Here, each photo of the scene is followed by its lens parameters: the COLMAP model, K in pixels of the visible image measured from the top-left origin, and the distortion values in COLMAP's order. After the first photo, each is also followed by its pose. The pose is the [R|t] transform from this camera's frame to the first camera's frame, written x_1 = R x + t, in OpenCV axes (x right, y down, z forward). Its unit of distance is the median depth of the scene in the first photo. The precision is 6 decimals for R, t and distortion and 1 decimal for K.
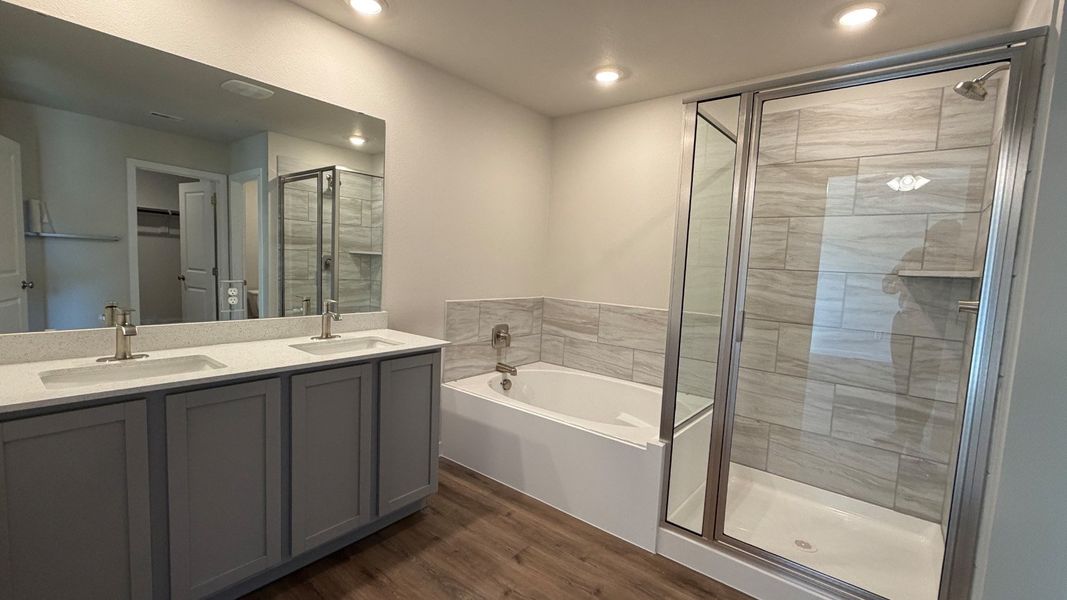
lens RADIAL K [[427.3, 0, 529.7], [0, 427.3, 302.5], [0, 0, 1]] dist [0.004508, -0.000202]
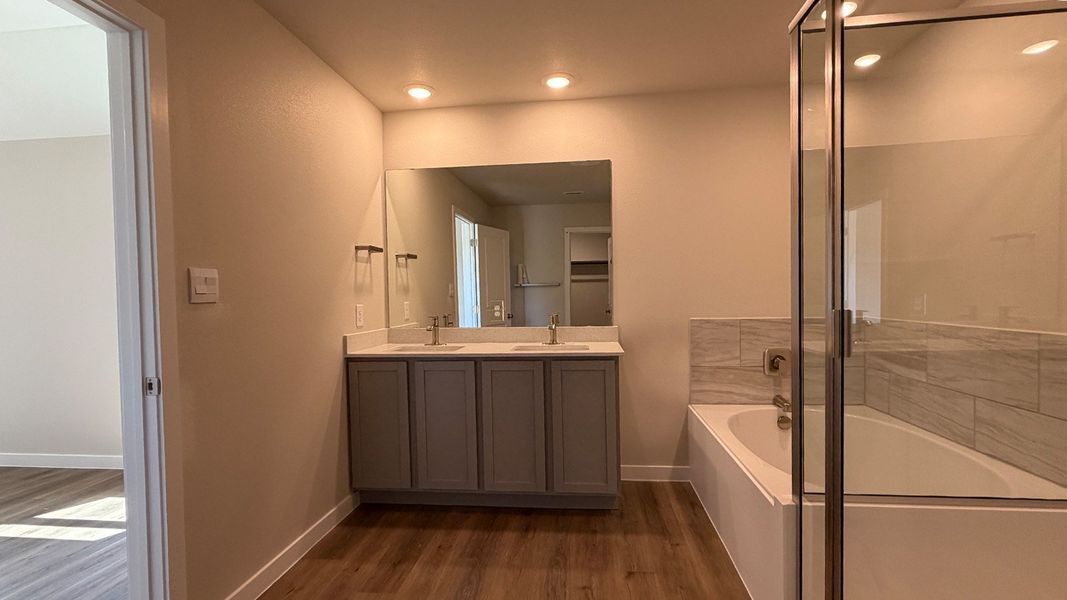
lens RADIAL K [[427.3, 0, 529.7], [0, 427.3, 302.5], [0, 0, 1]] dist [0.004508, -0.000202]
pose [[0.605140, -0.038591, -0.795183, 0.337767], [-0.024457, 0.997452, -0.067018, 0.031235], [0.795744, 0.060003, 0.602654, 0.109465]]
